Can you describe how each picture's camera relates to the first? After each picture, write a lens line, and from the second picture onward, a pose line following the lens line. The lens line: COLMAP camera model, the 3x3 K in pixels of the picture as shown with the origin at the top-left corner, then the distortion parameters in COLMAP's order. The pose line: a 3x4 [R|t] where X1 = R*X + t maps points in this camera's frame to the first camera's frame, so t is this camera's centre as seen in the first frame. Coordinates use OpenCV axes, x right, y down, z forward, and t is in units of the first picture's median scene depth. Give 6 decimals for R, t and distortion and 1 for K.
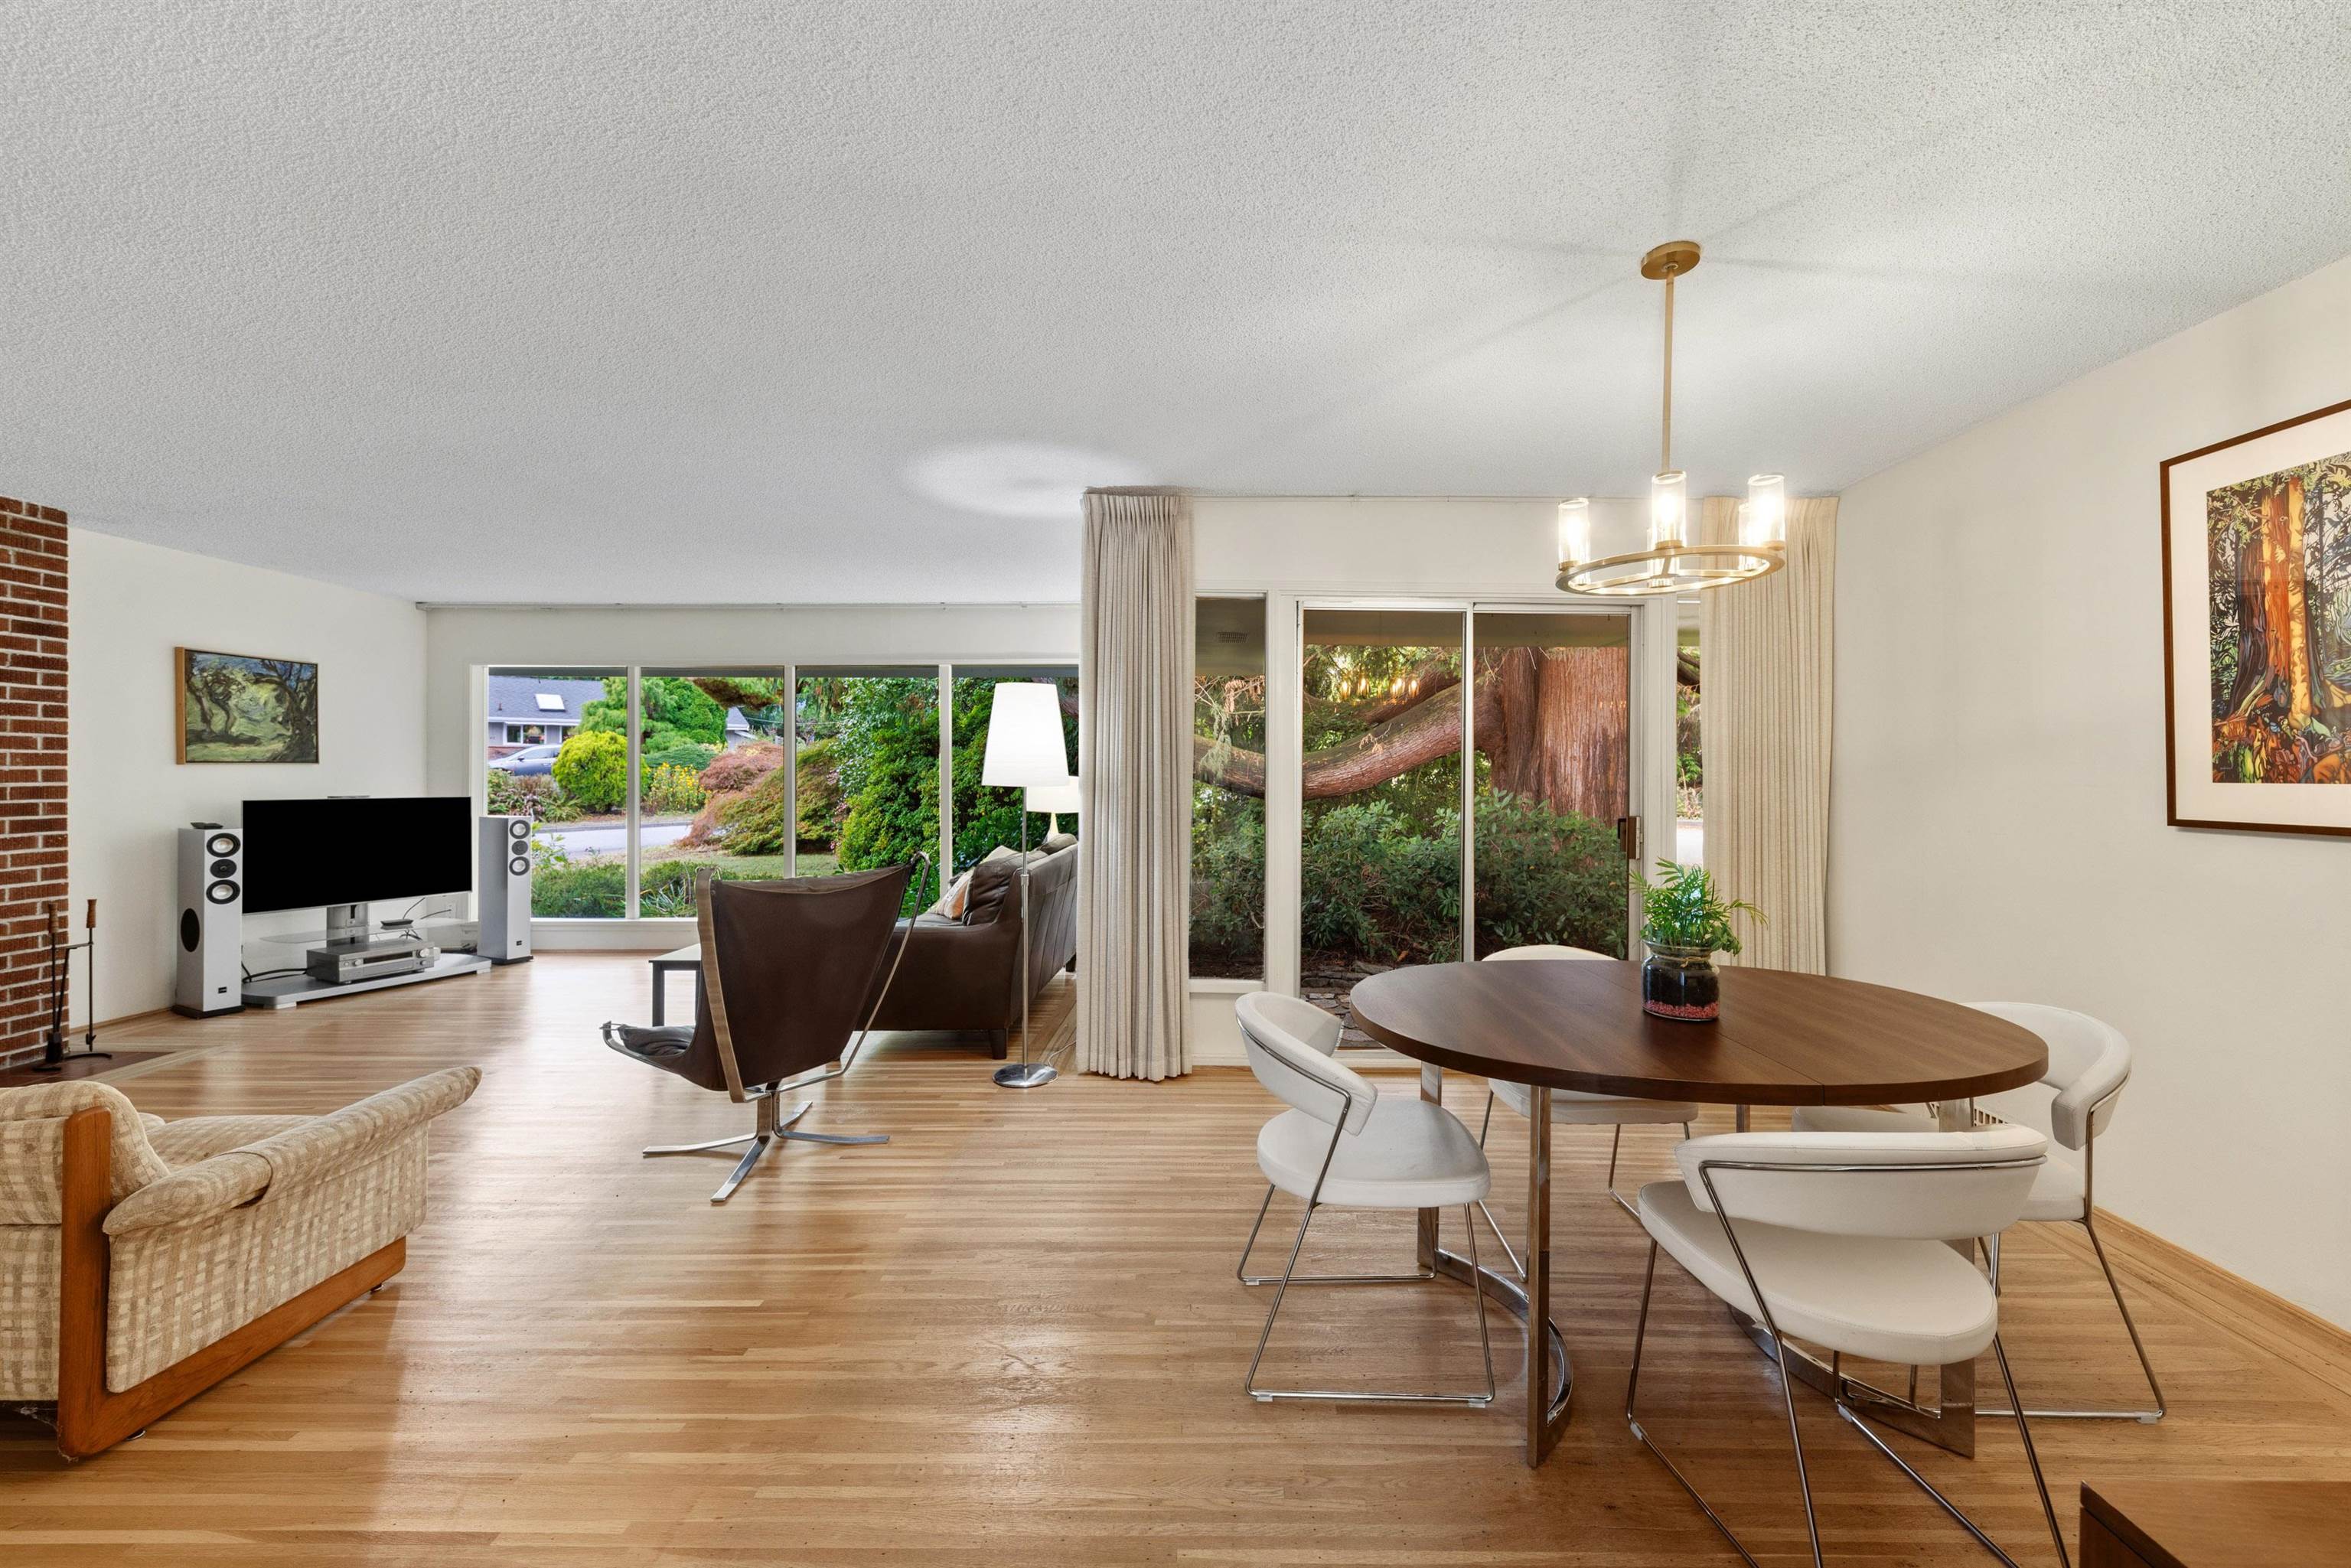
lens RADIAL K [[919.4, 0, 1214.5], [0, 919.4, 770.6], [0, 0, 1]] dist [0.014843, -0.006560]
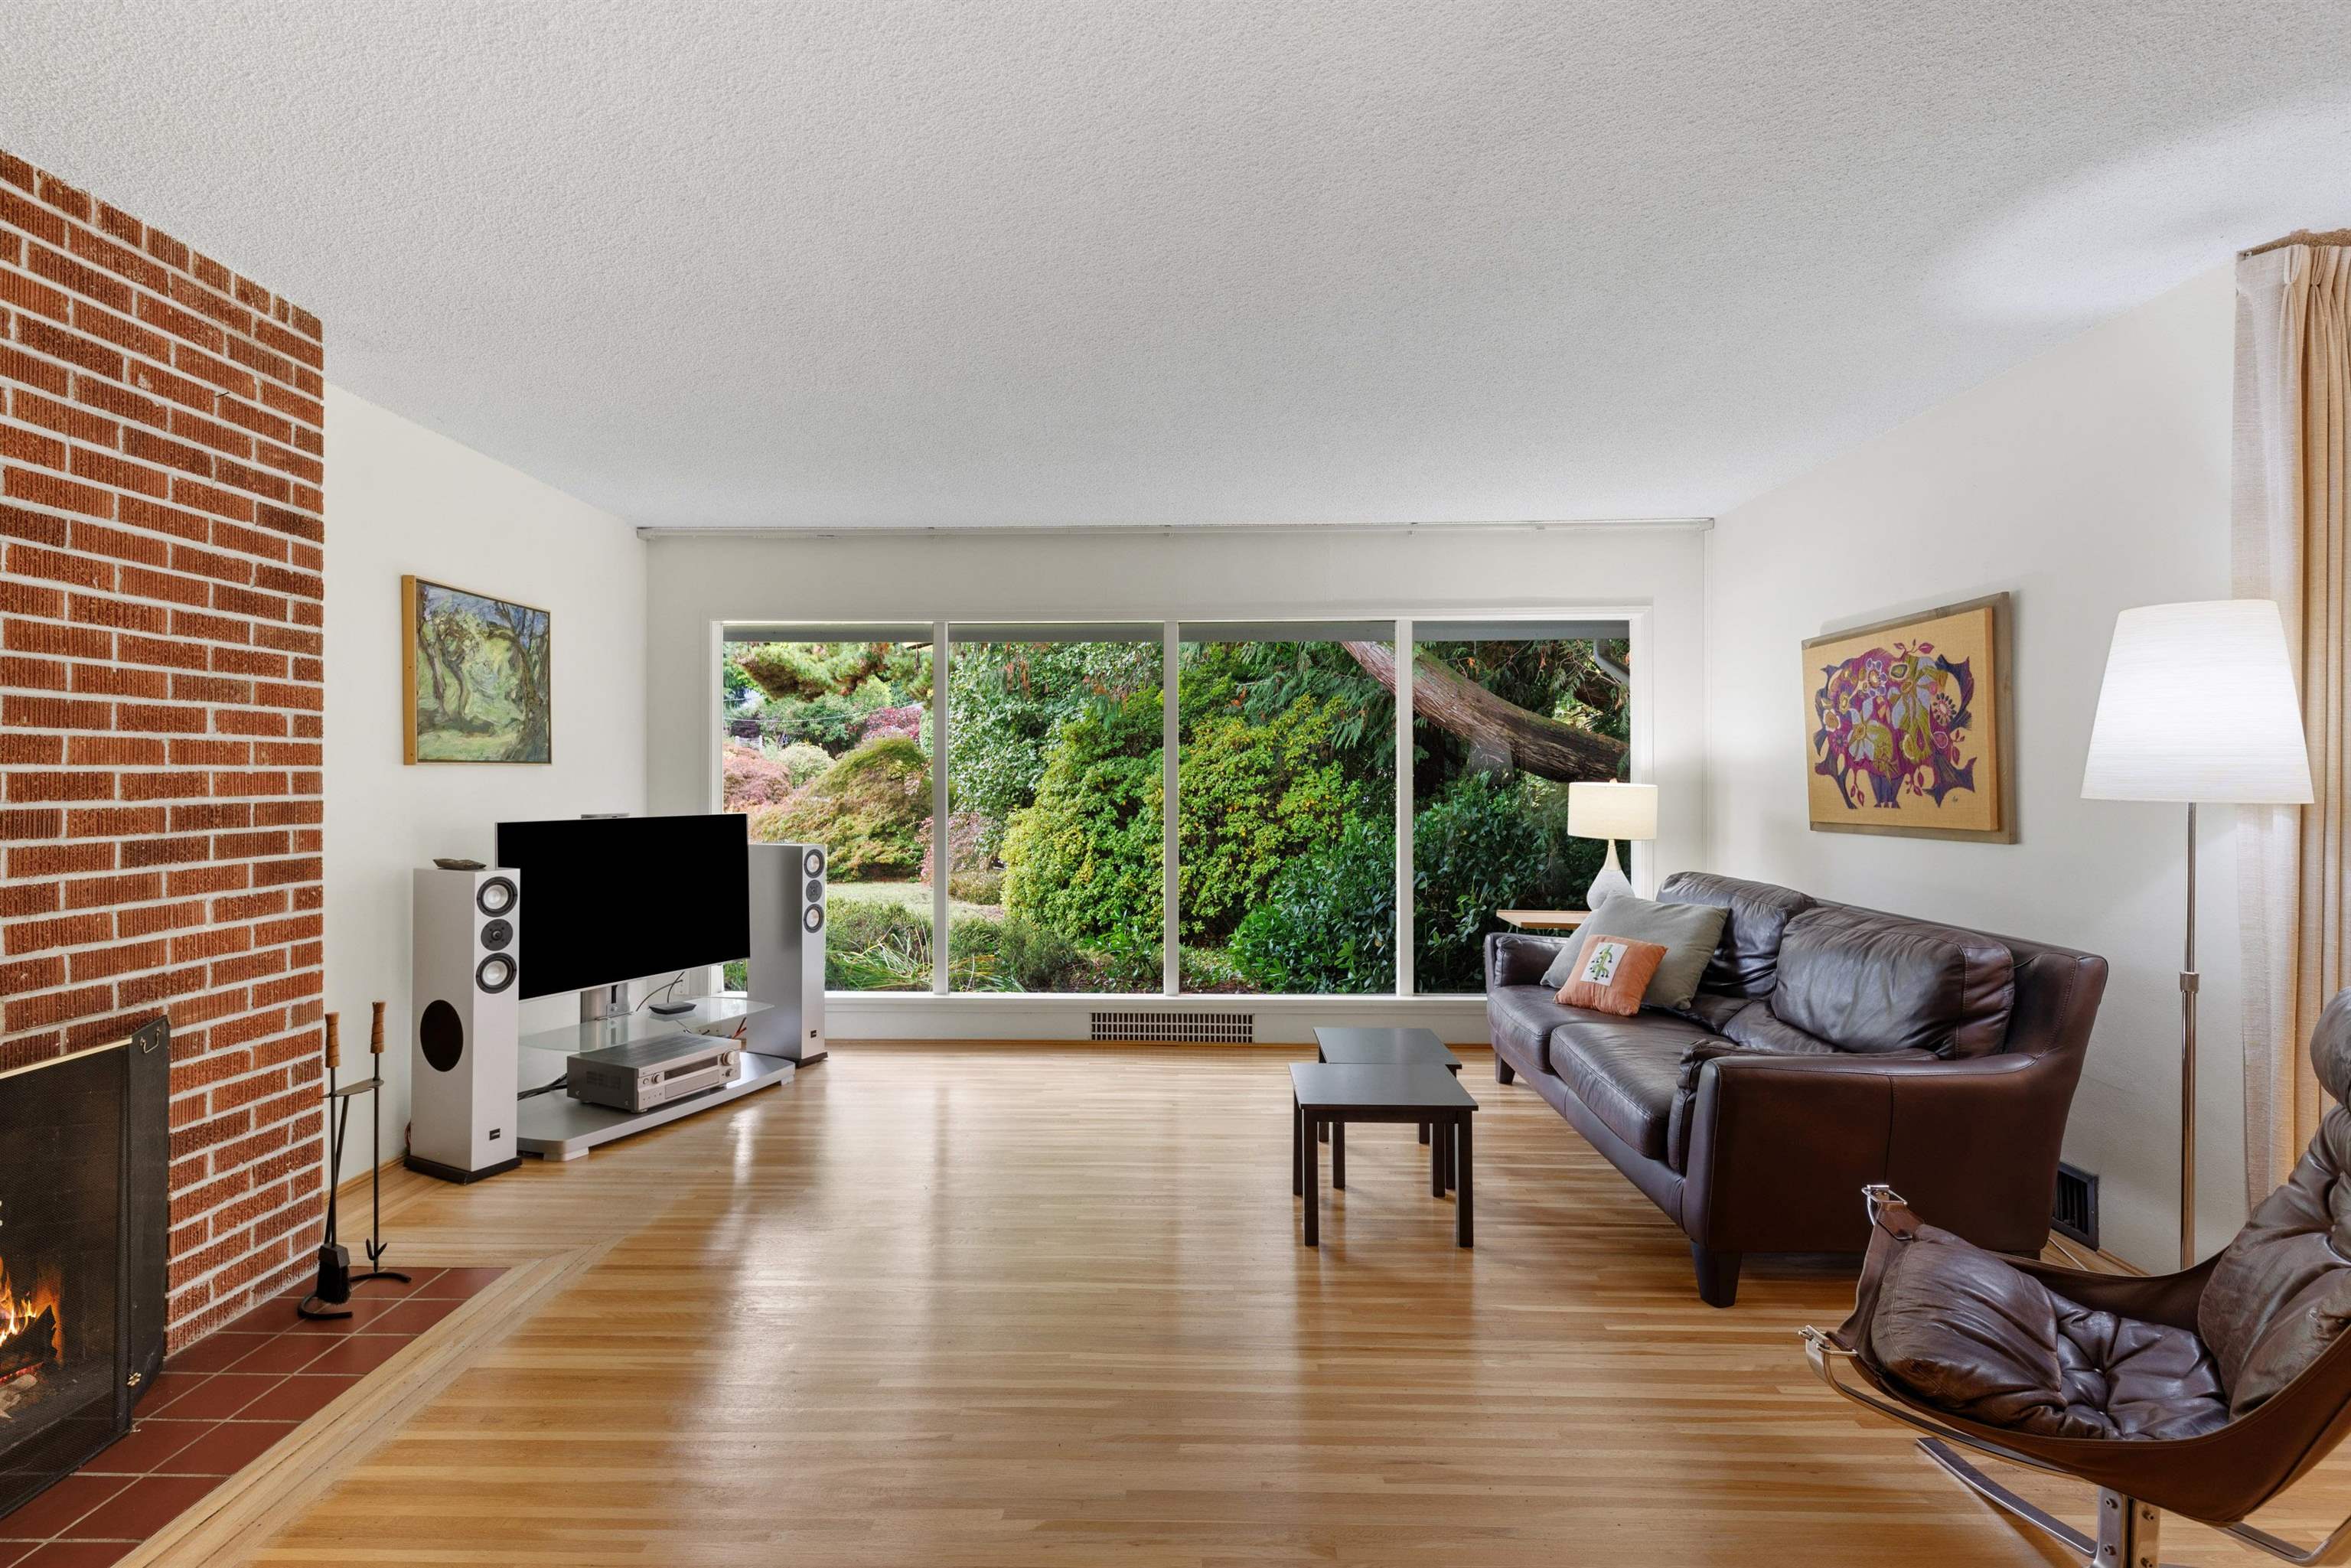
lens RADIAL K [[1058.1, 0, 1166.4], [0, 1058.1, 775.2], [0, 0, 1]] dist [0.026197, -0.015112]
pose [[0.999864, -0.000570, -0.016475, -0.603678], [0.000540, 0.999998, -0.001834, 0.001800], [0.016476, 0.001824, 0.999863, 0.297907]]
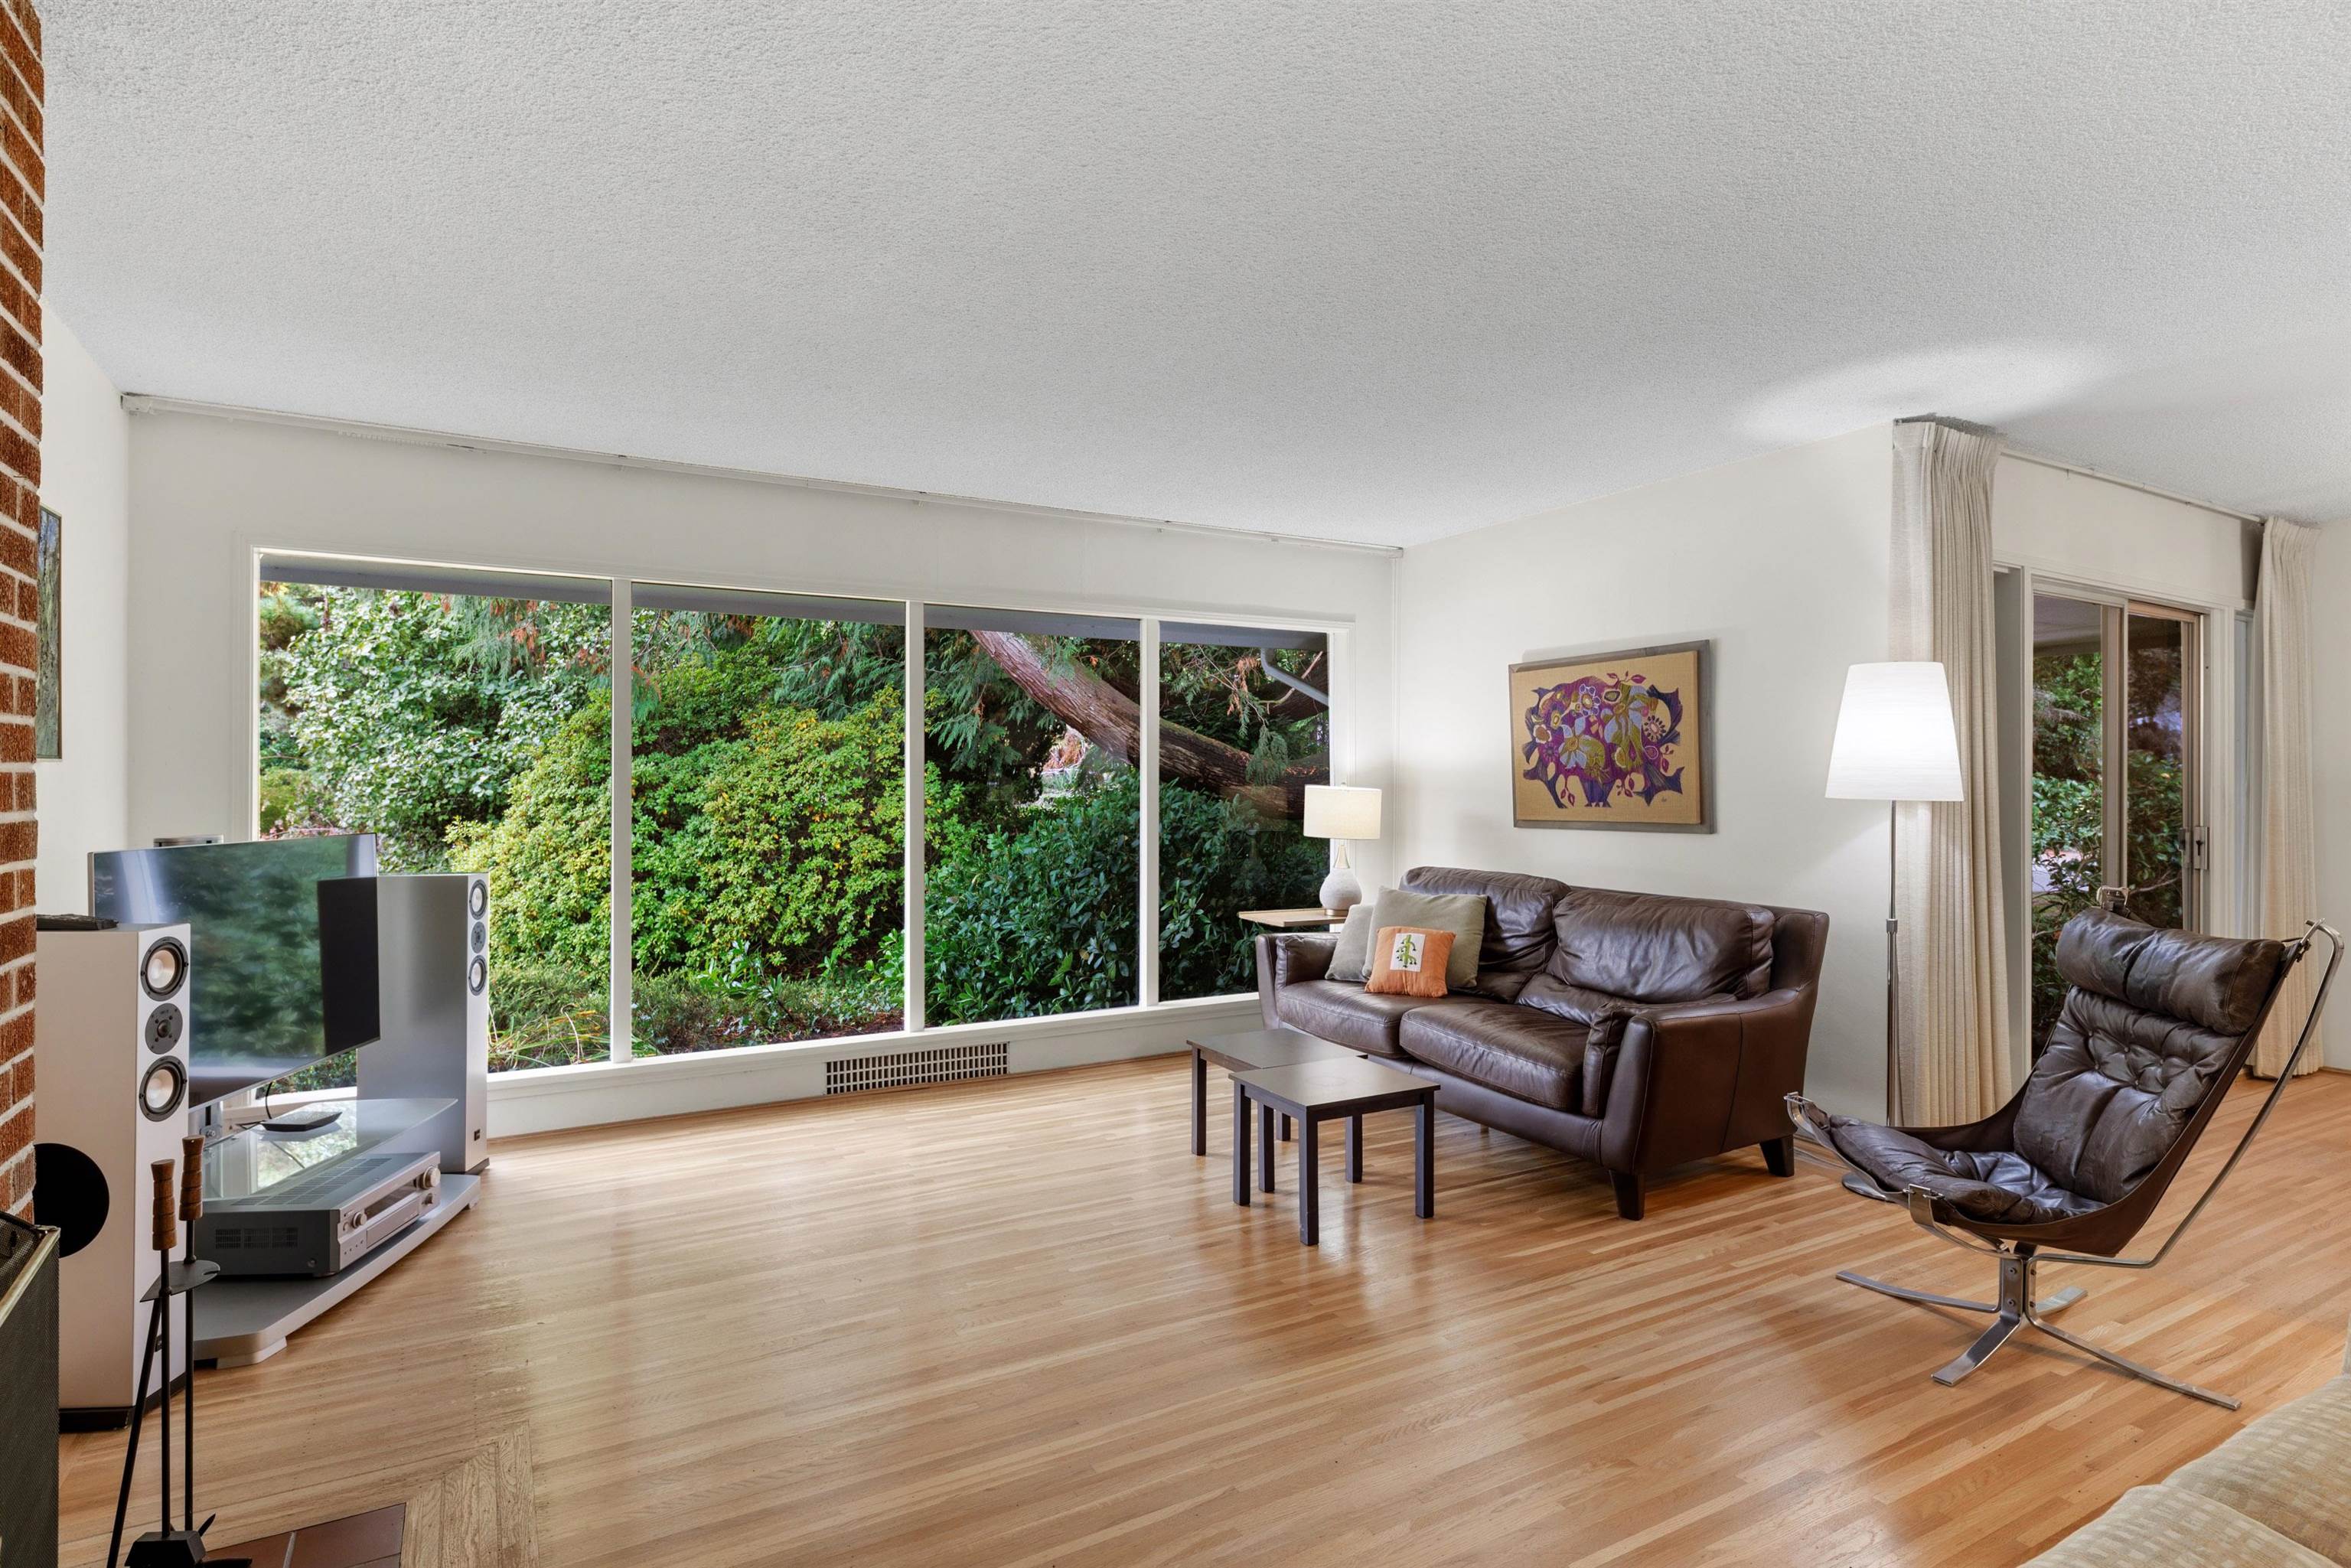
lens RADIAL K [[1193.3, 0, 1167.5], [0, 1193.3, 776.6], [0, 0, 1]] dist [0.019970, -0.012113]
pose [[0.868381, 0.002406, 0.495891, -0.934349], [-0.001585, 0.999997, -0.002076, 0.000157], [-0.495895, 0.001017, 0.868382, 0.345089]]
